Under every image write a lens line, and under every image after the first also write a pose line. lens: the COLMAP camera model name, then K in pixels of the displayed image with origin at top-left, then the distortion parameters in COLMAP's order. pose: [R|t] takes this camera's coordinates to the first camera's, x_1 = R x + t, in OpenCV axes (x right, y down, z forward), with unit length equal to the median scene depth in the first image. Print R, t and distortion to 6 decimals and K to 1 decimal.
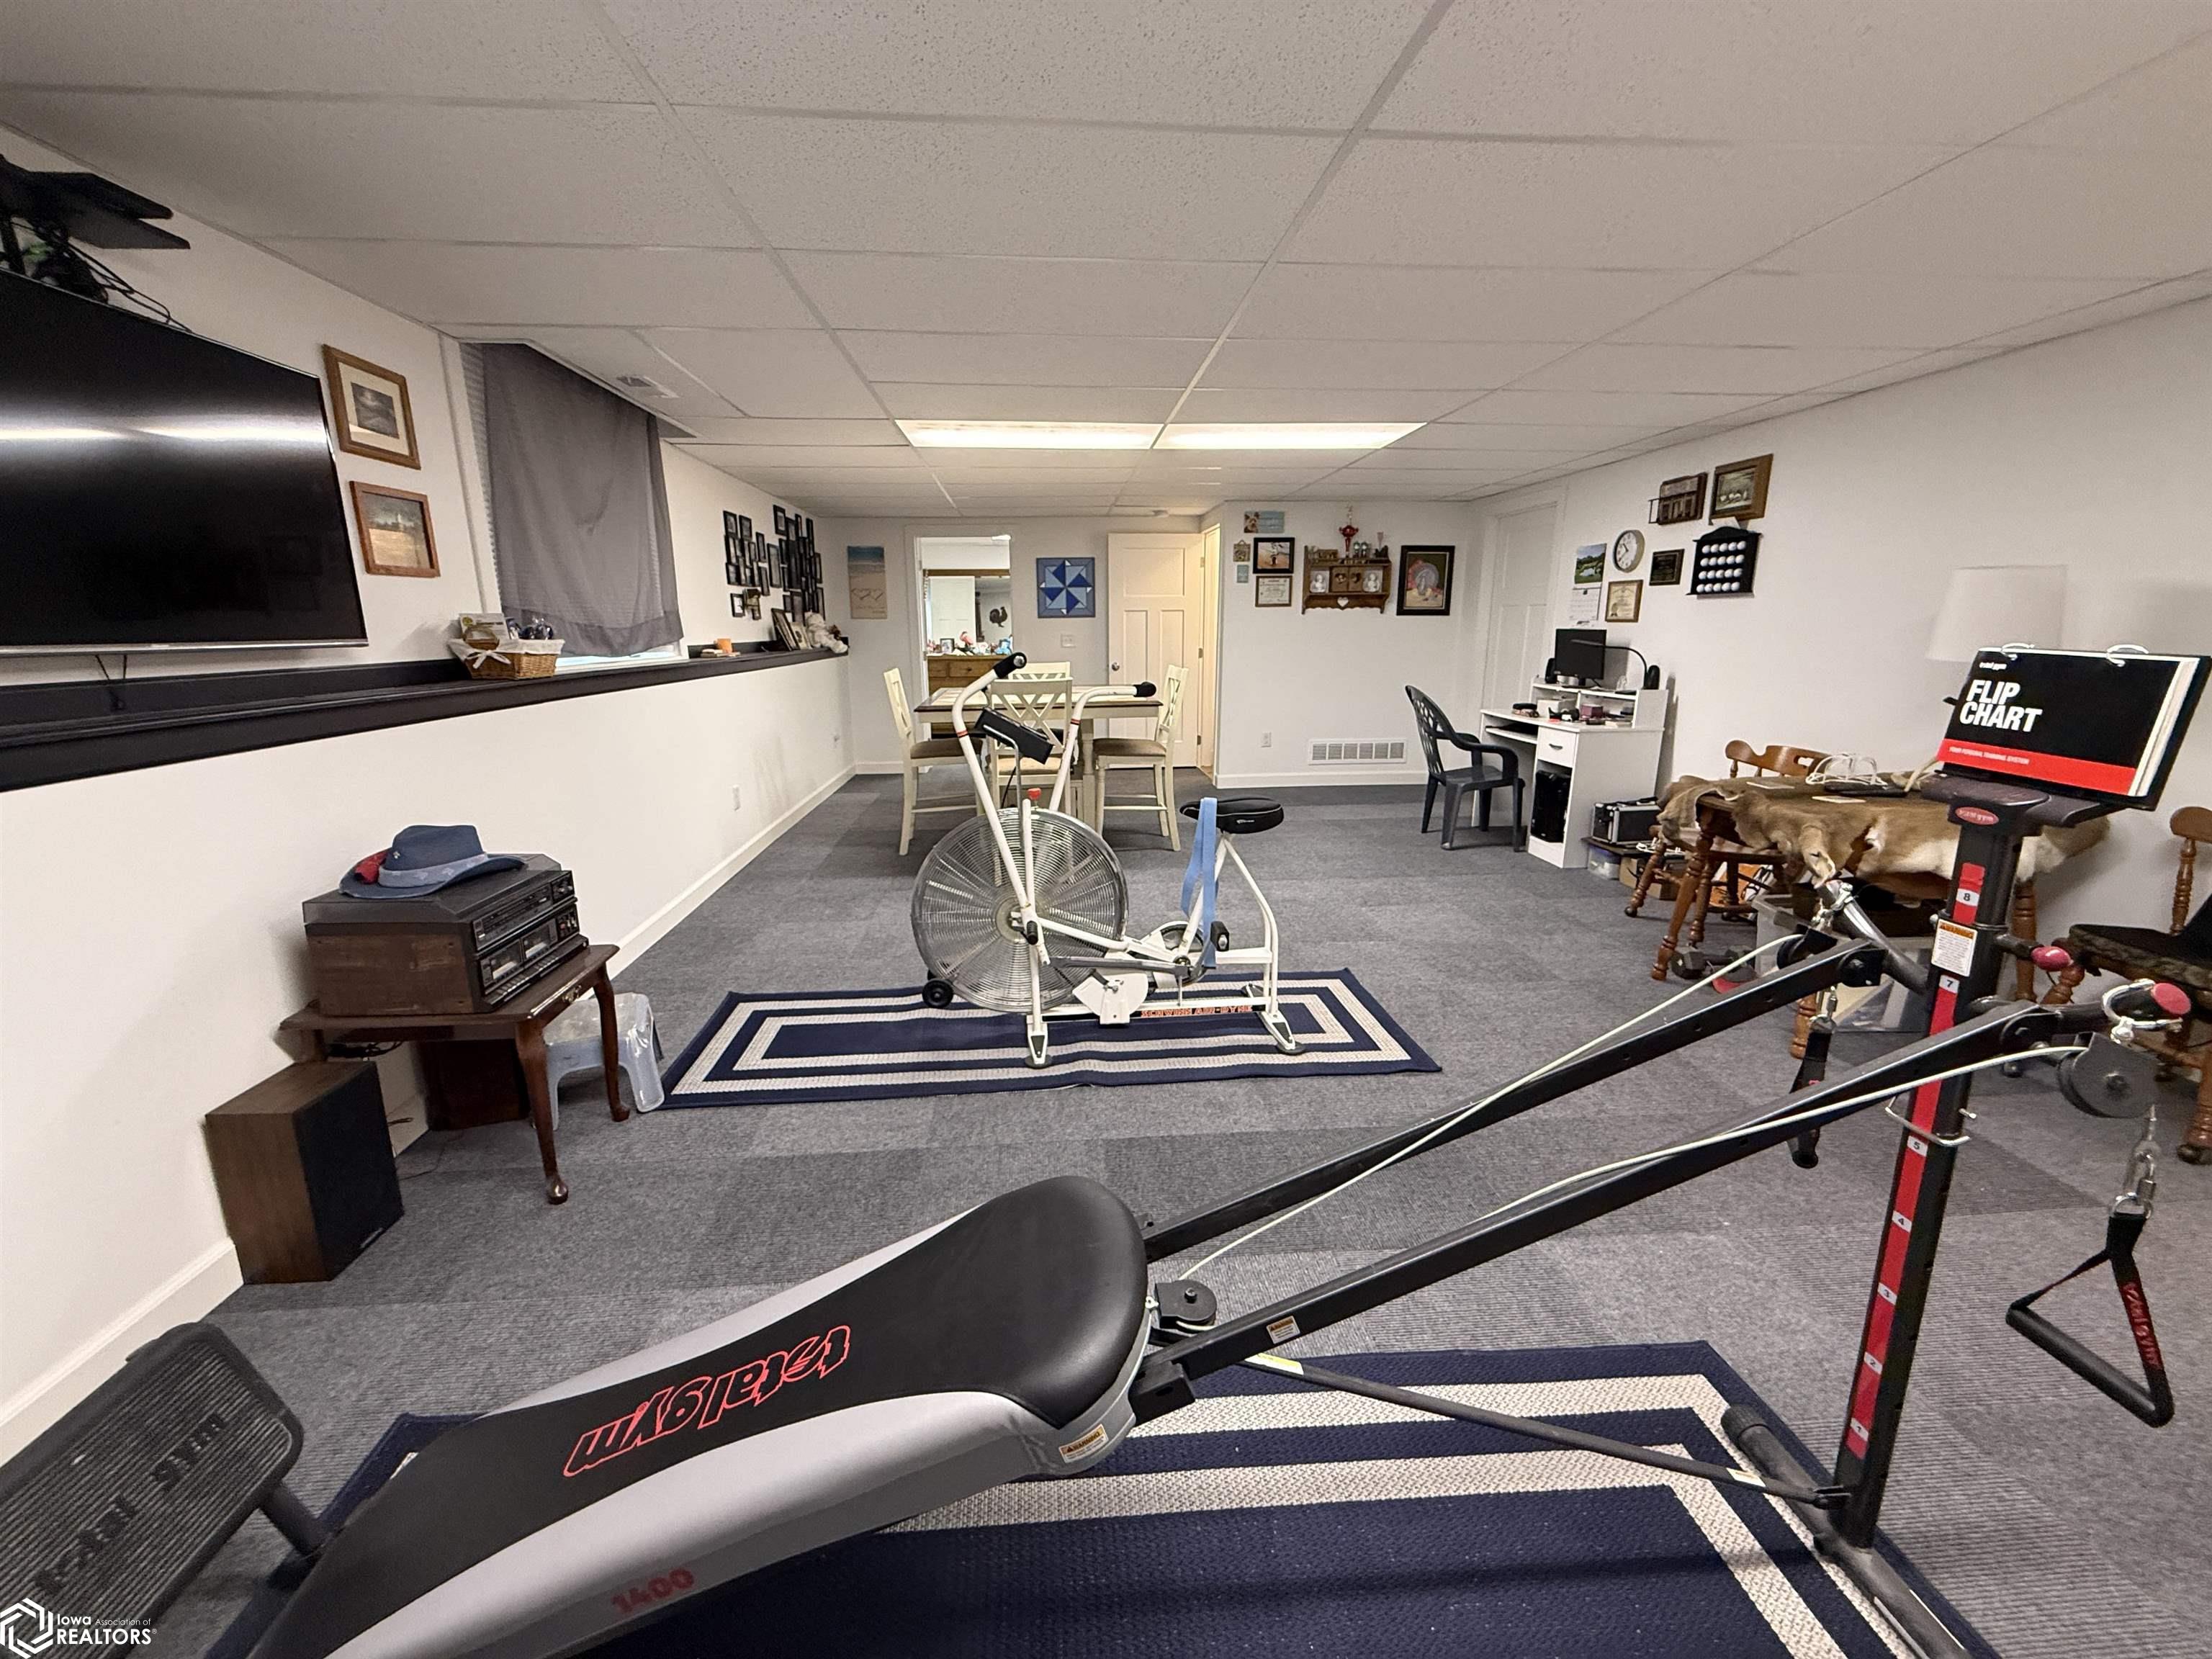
lens RADIAL K [[882.1, 0, 1100.0], [0, 882.1, 824.2], [0, 0, 1]] dist [0.002791, -0.000234]
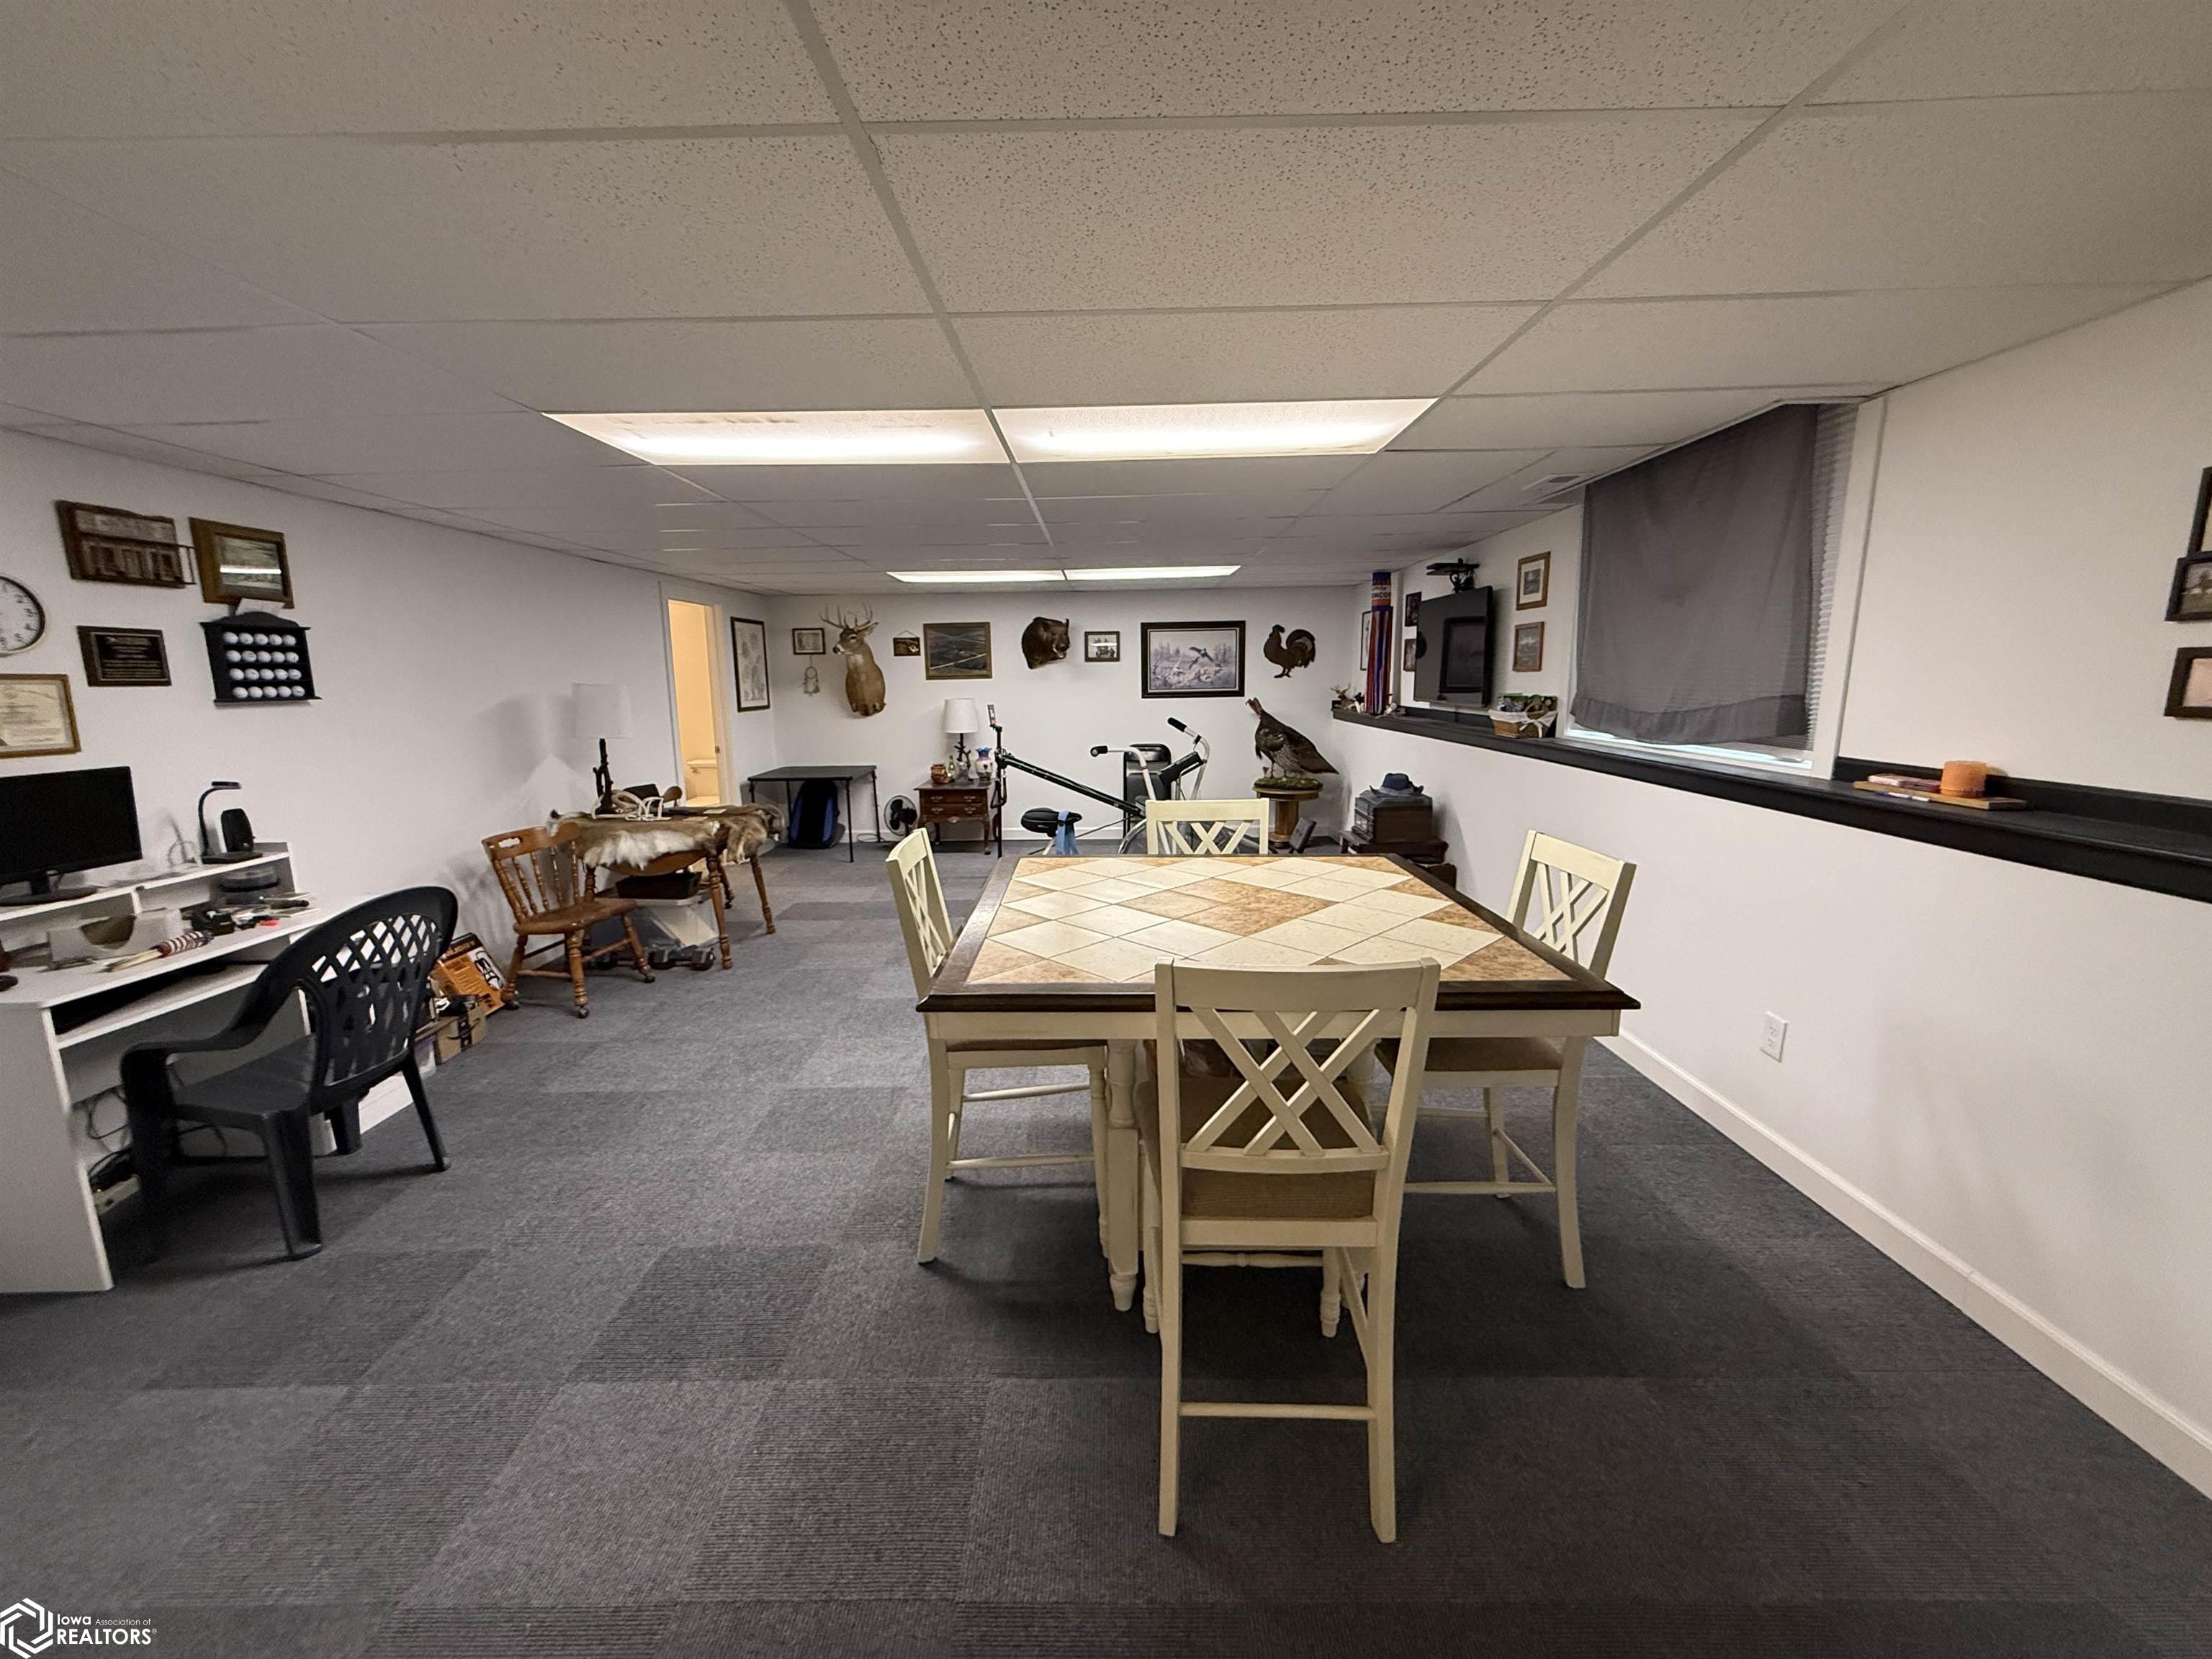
lens RADIAL K [[882.1, 0, 1105.8], [0, 882.1, 825.5], [0, 0, 1]] dist [0.002791, -0.000234]
pose [[-0.995963, 0.007385, 0.089455, -0.063429], [0.041075, 0.923635, 0.381067, -0.417045], [-0.079810, 0.383203, -0.920210, 1.663574]]
